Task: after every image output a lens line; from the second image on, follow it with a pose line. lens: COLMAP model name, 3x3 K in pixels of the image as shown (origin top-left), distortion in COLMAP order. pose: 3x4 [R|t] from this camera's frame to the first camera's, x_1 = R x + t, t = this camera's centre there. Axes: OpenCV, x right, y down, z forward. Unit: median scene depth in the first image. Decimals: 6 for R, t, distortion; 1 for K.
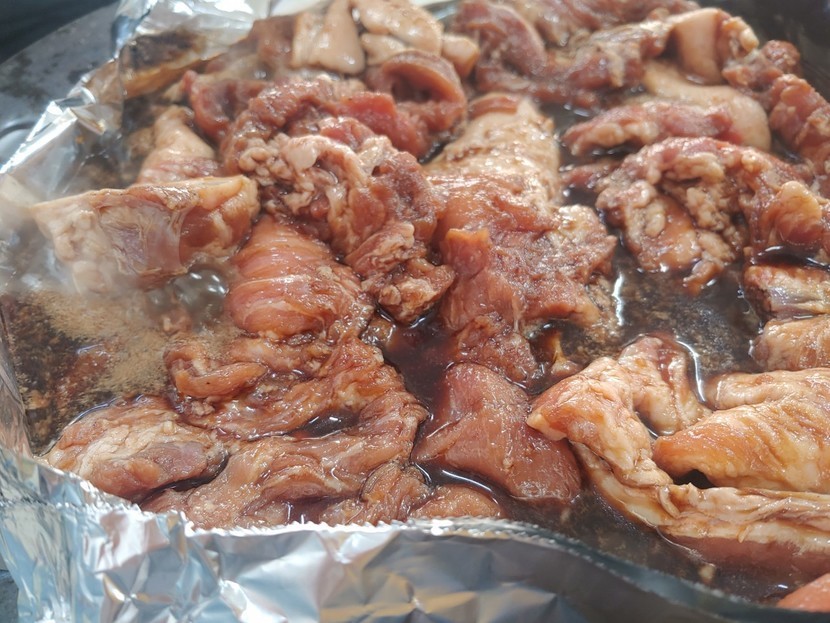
lens RADIAL K [[592.8, 0, 415.0], [0, 592.8, 311.5], [0, 0, 1]] dist [-0.002917, 0.003428]
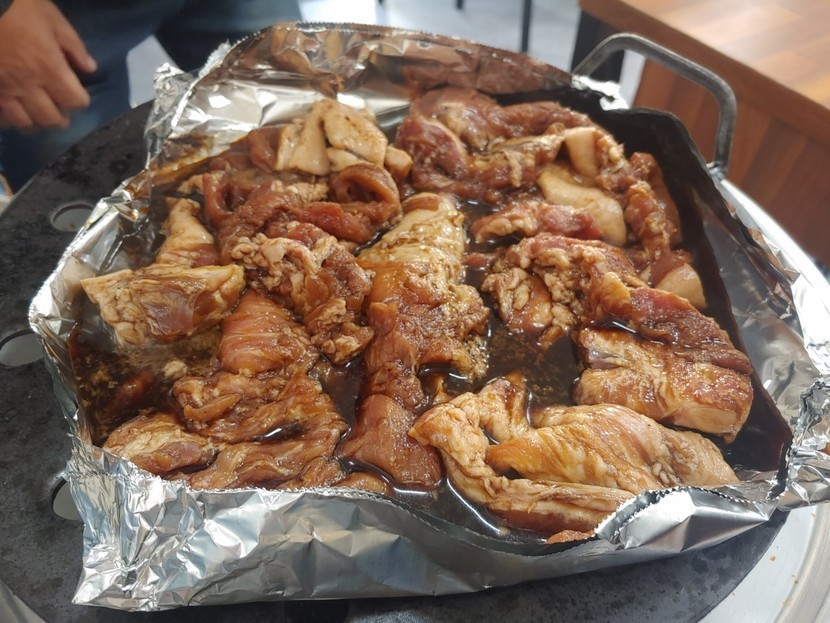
lens RADIAL K [[600.7, 0, 415.0], [0, 600.7, 311.5], [0, 0, 1]] dist [0.063328, -0.001677]
pose [[0.999459, 0.019473, -0.026521, 0.205261], [-0.019961, 0.999634, -0.018253, -0.090663], [0.026156, 0.018772, 0.999482, -0.497976]]
